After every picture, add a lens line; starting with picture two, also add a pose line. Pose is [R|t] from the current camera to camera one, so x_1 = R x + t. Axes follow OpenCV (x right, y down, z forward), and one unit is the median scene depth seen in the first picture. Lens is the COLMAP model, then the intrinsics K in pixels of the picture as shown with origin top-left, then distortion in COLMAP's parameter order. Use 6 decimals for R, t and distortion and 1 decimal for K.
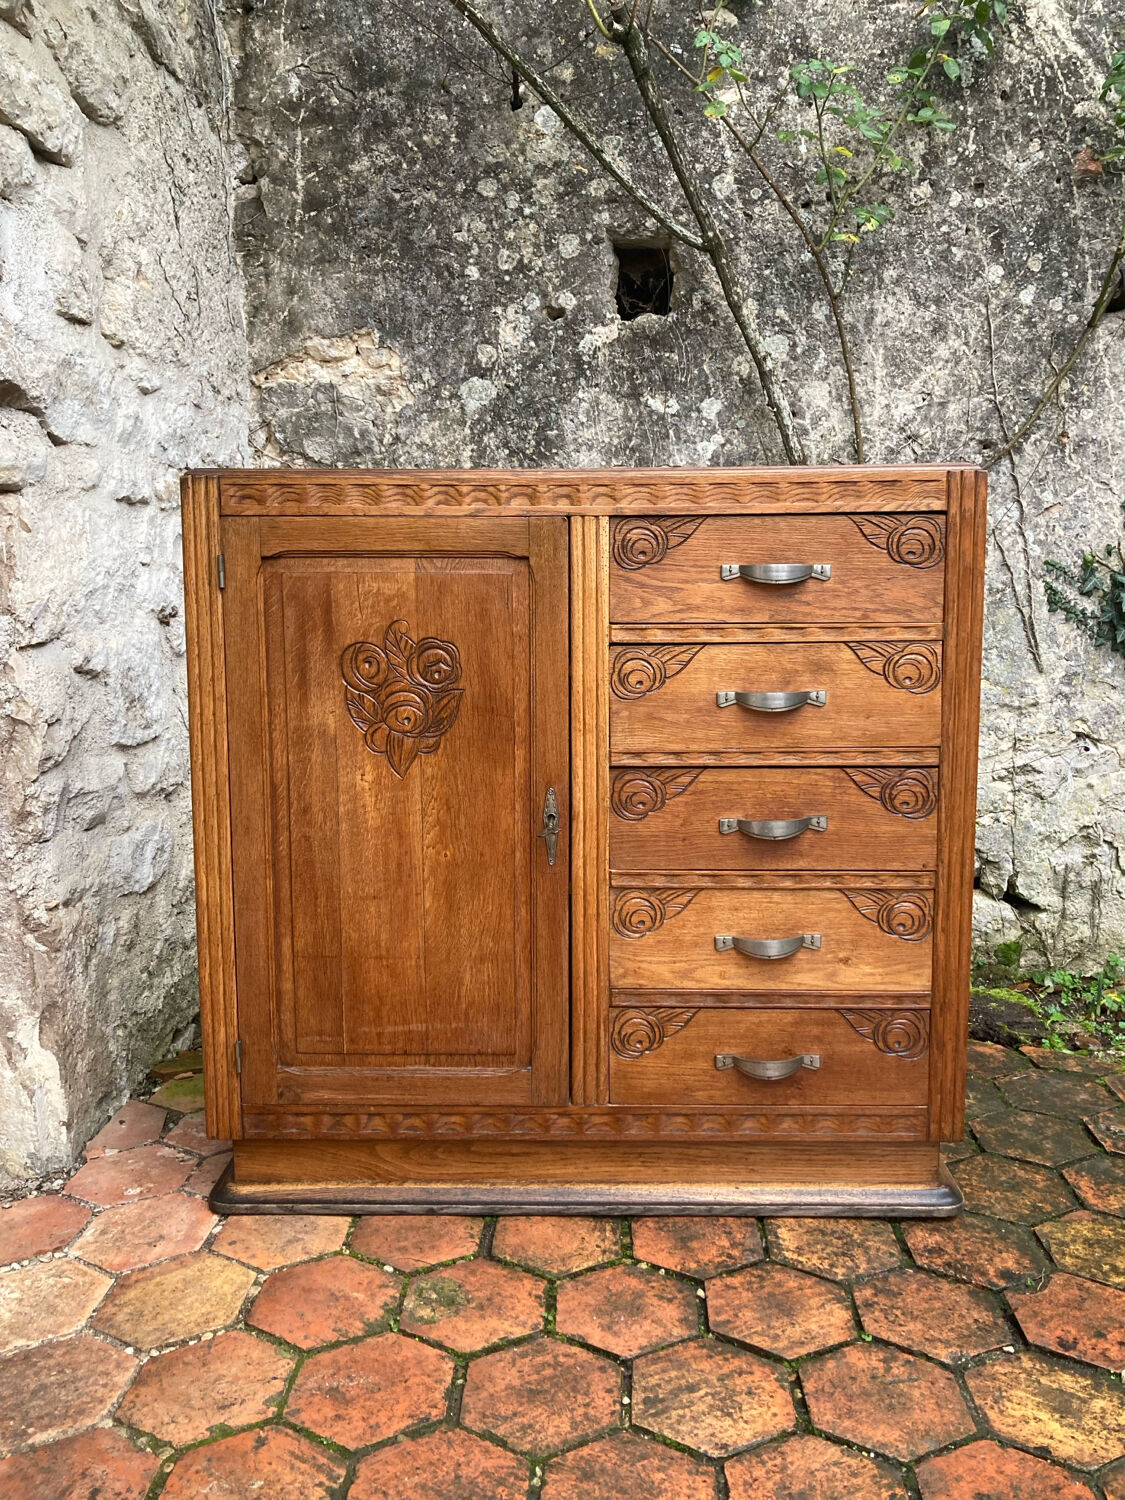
lens RADIAL K [[1230.0, 0, 578.6], [0, 1230.0, 735.1], [0, 0, 1]] dist [0.011373, 0.003623]
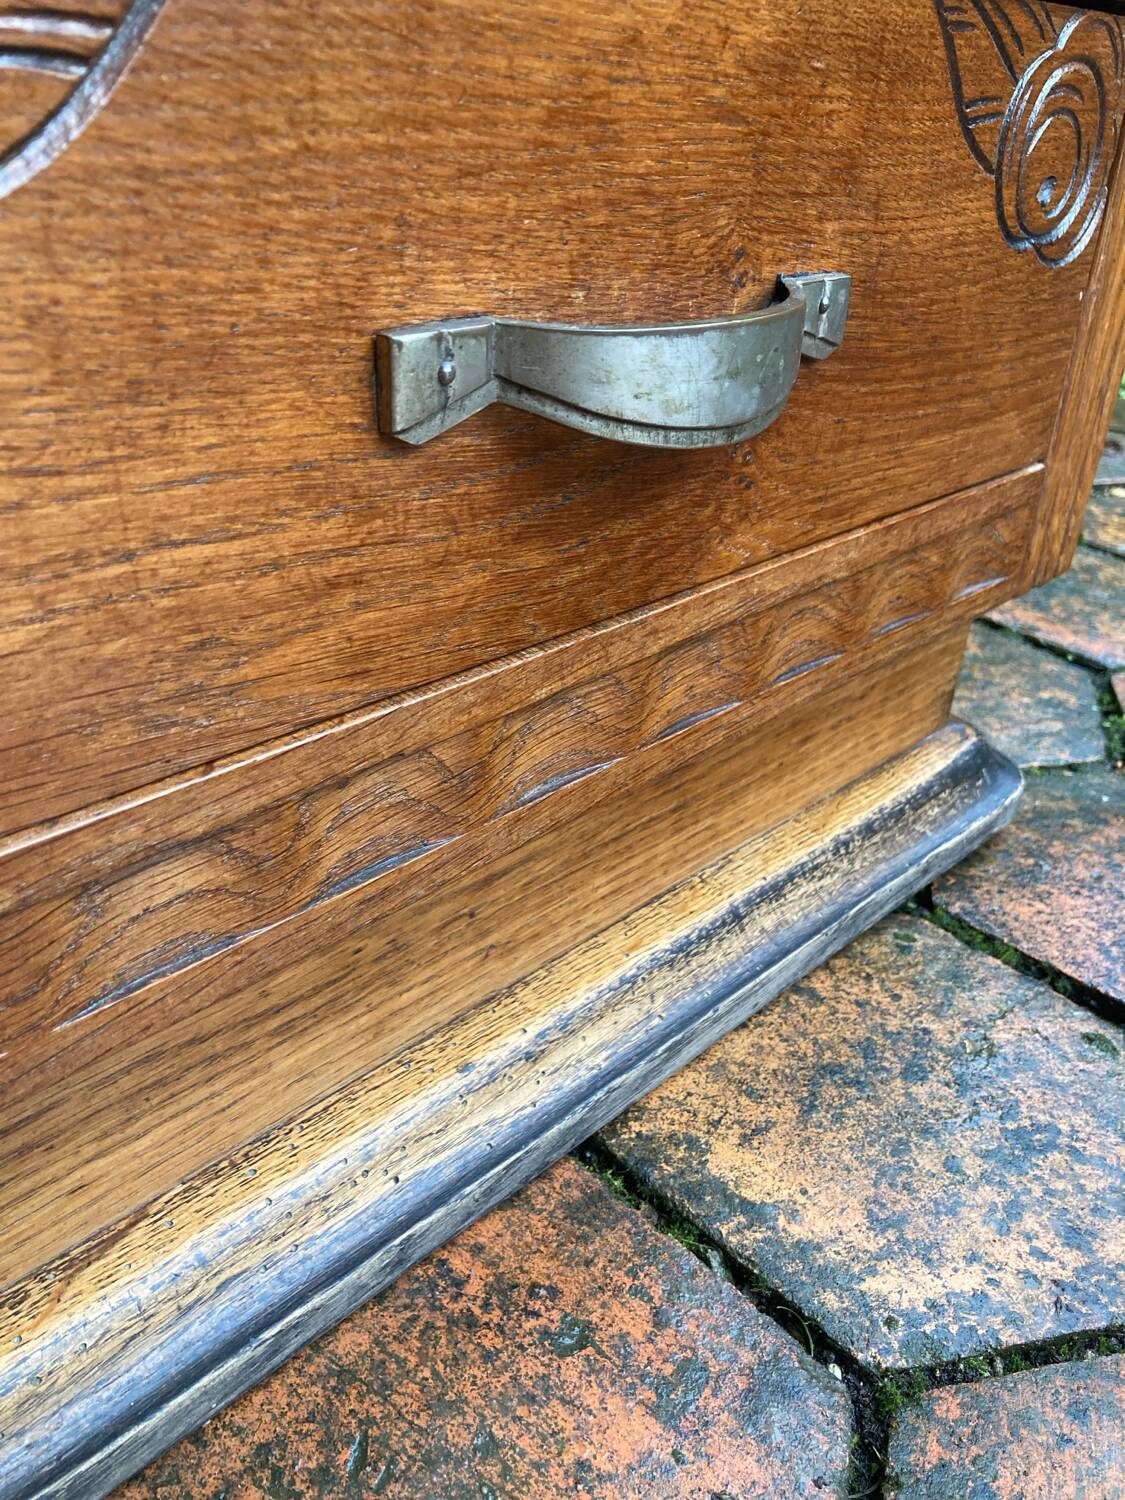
lens RADIAL K [[1230.0, 0, 563.6], [0, 1230.0, 746.3], [0, 0, 1]] dist [0.011373, 0.003623]
pose [[0.682168, -0.313376, 0.660638, 0.023015], [0.024751, 0.912882, 0.407472, 0.201396], [-0.730777, -0.261613, 0.630495, 0.727741]]
